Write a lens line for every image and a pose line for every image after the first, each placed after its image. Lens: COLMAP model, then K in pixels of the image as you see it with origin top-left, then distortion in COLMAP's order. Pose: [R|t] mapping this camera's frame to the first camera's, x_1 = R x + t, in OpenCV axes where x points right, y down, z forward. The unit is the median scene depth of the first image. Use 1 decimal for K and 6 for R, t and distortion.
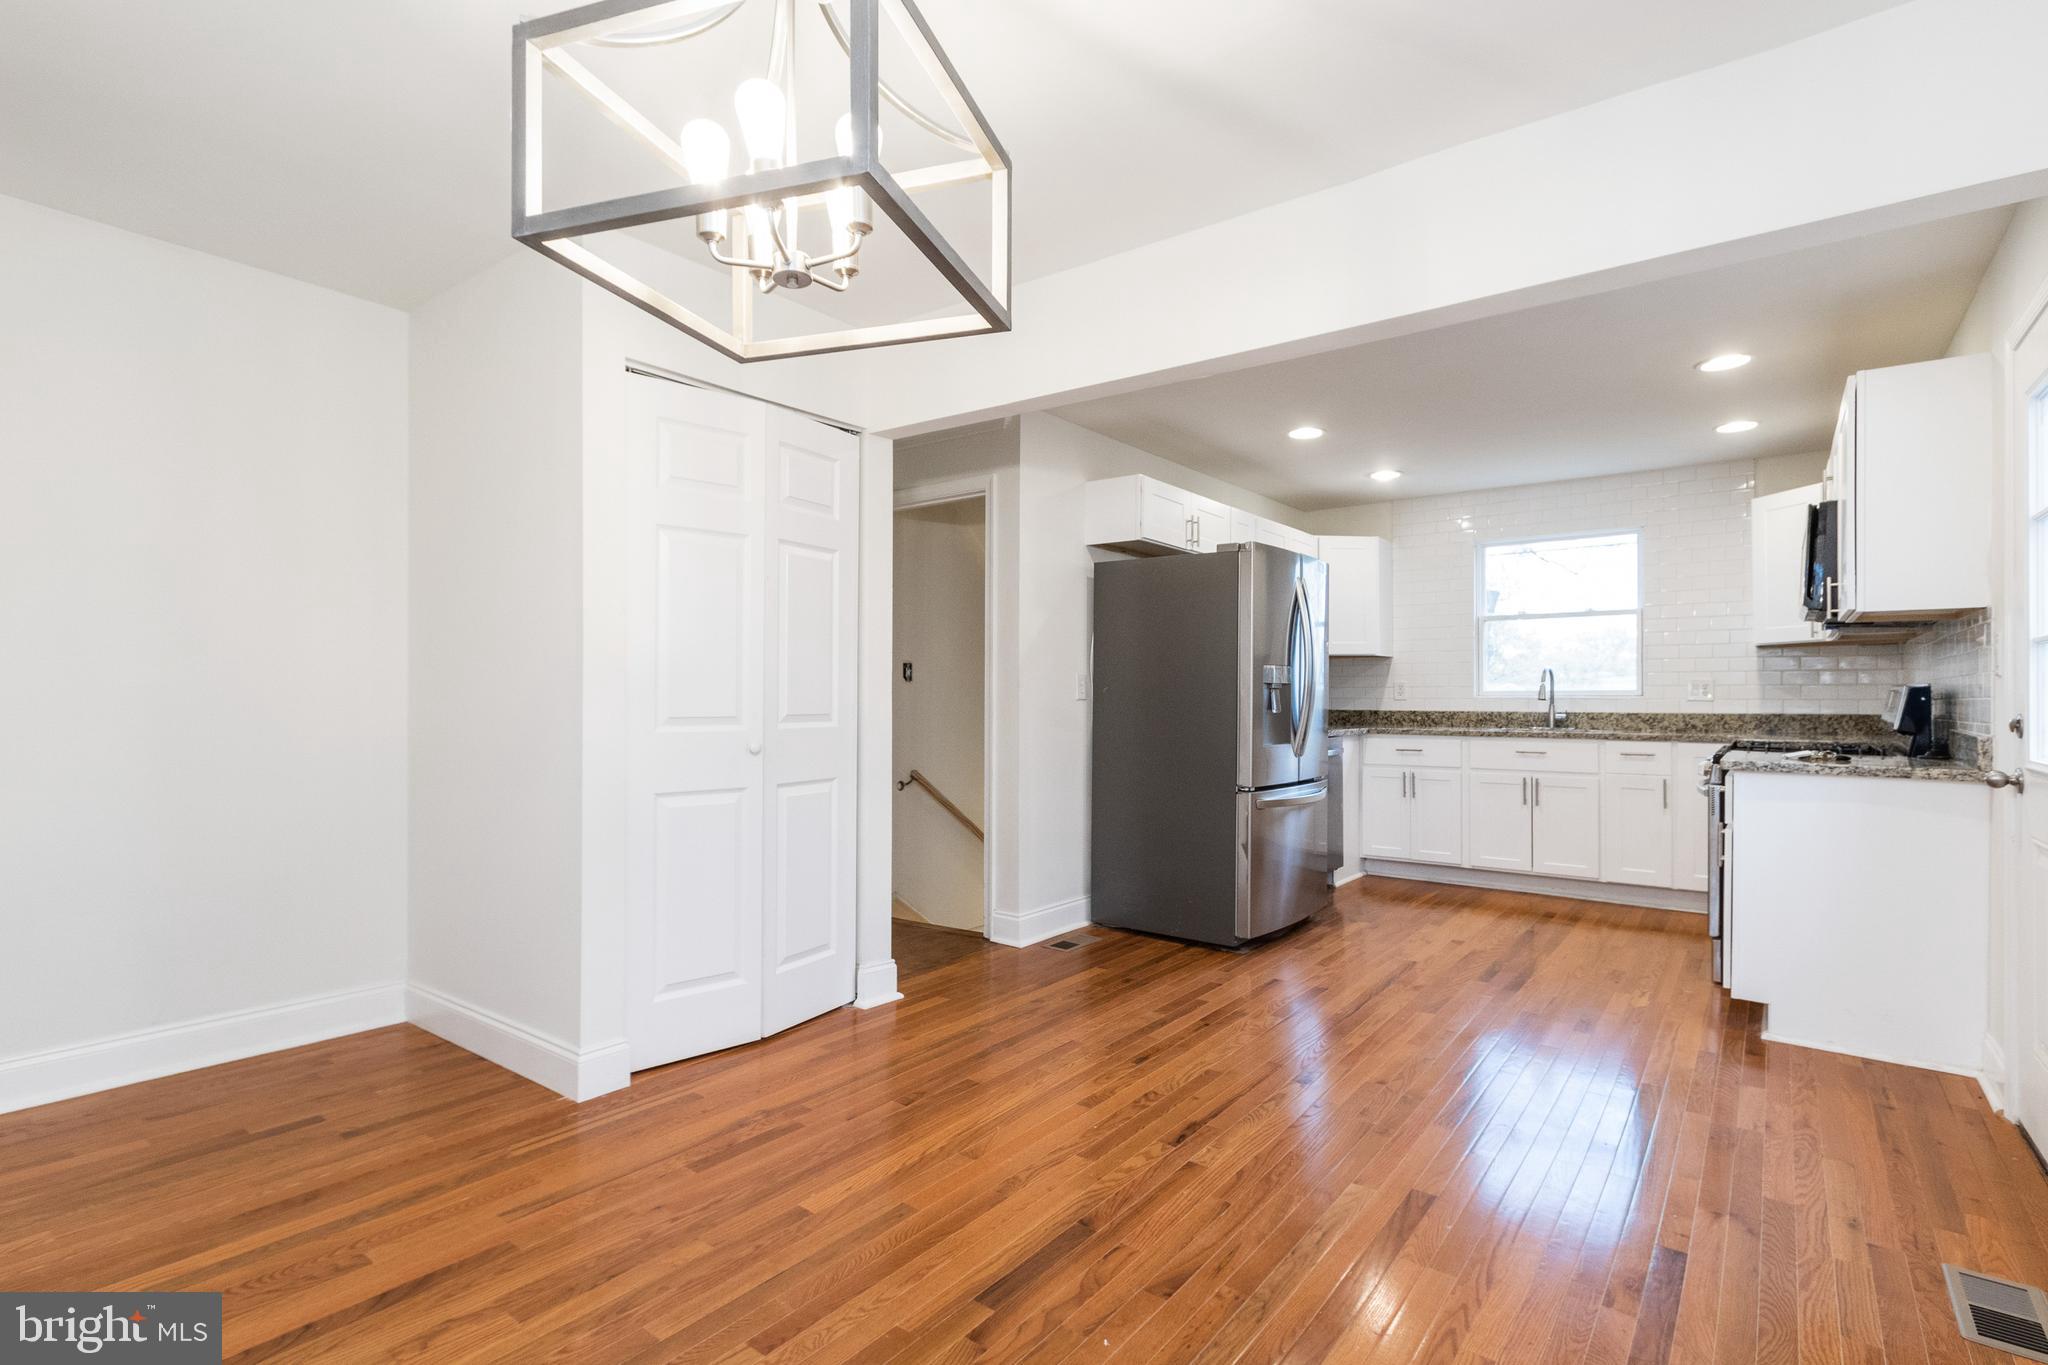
lens RADIAL K [[977.2, 0, 1018.4], [0, 977.2, 679.2], [0, 0, 1]] dist [0.001281, 0.001295]
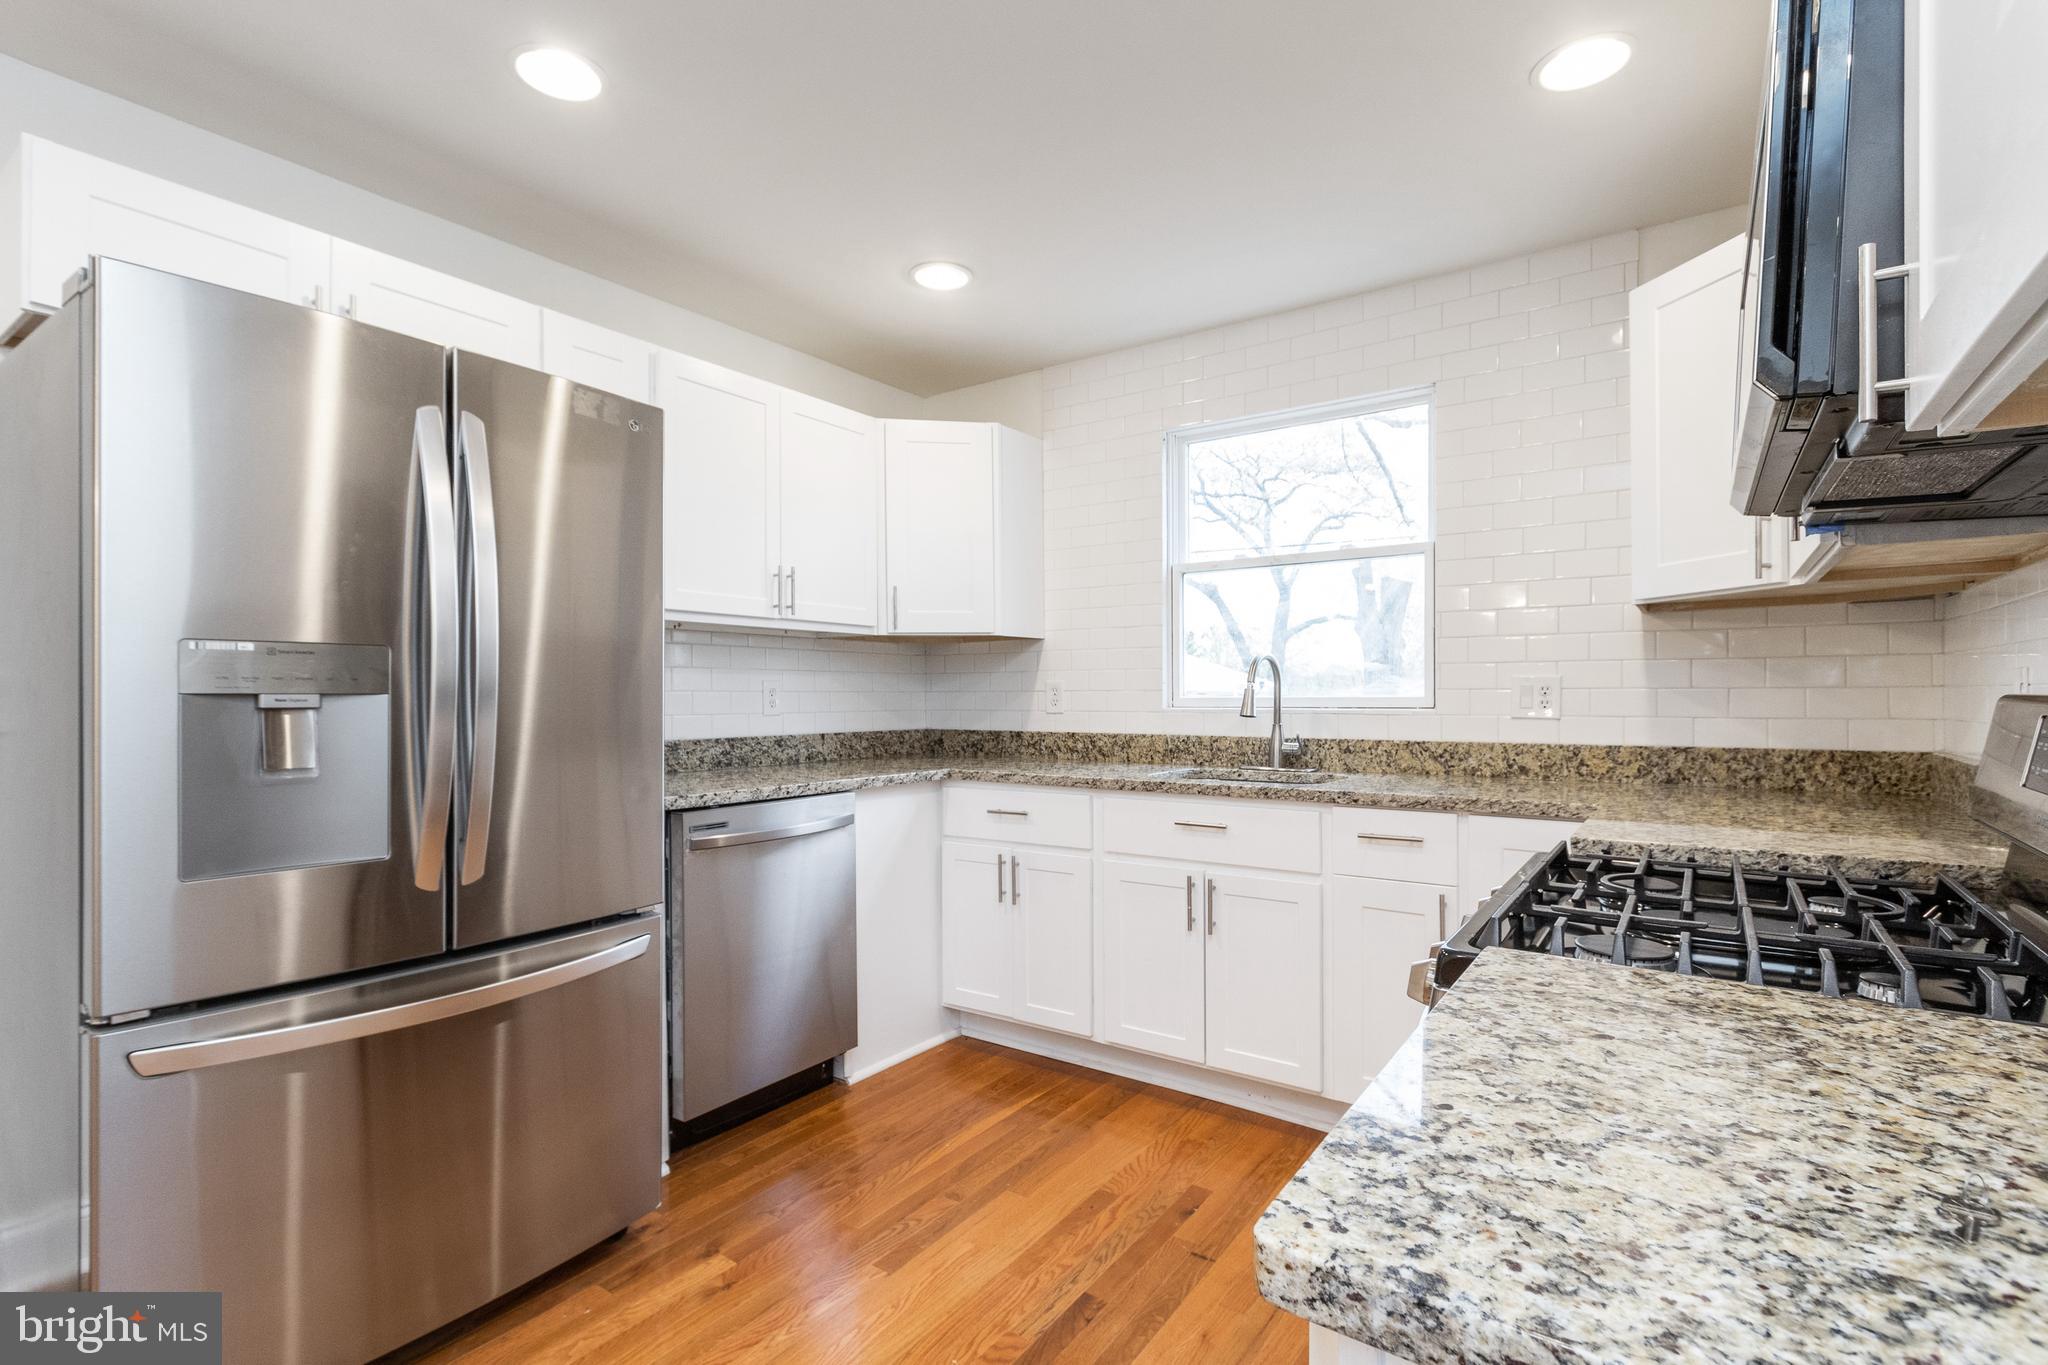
lens RADIAL K [[977.2, 0, 1008.1], [0, 977.2, 688.1], [0, 0, 1]] dist [0.001281, 0.001295]
pose [[0.998860, -0.003393, 0.047607, 0.382628], [0.002908, 0.999943, 0.010238, 0.000375], [-0.047639, -0.010087, 0.998814, 0.485658]]
